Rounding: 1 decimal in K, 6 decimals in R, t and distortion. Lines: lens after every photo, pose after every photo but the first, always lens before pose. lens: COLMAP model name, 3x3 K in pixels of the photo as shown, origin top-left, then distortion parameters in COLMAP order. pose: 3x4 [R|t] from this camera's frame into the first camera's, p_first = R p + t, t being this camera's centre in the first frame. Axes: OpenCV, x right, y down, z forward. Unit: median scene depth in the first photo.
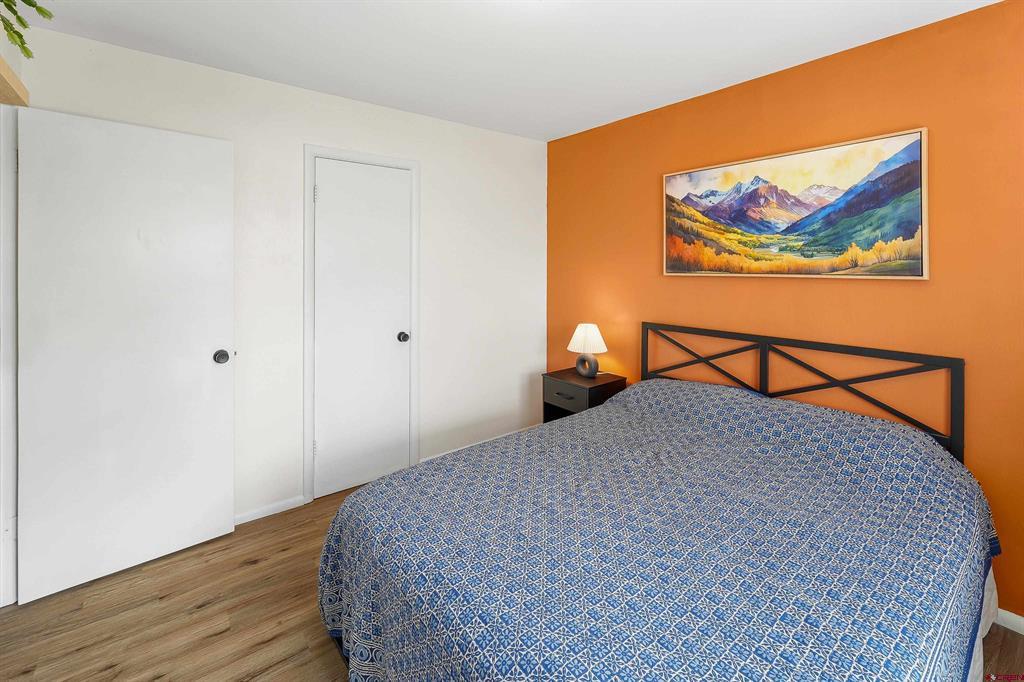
lens RADIAL K [[443.7, 0, 512.0], [0, 443.7, 341.0], [0, 0, 1]] dist [-0.000568, 0.000274]
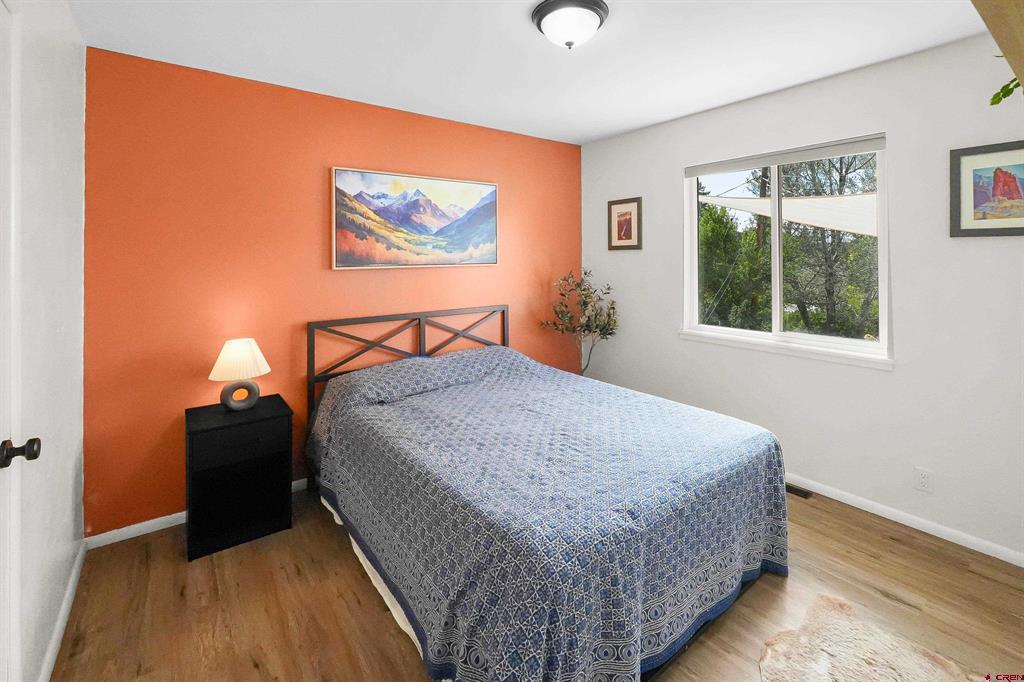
lens RADIAL K [[443.7, 0, 512.0], [0, 443.7, 341.0], [0, 0, 1]] dist [-0.000568, 0.000274]
pose [[0.026366, -0.198559, 0.979734, -0.716074], [0.167459, 0.967103, 0.191493, -0.133320], [-0.985526, 0.159016, 0.058749, 0.656921]]
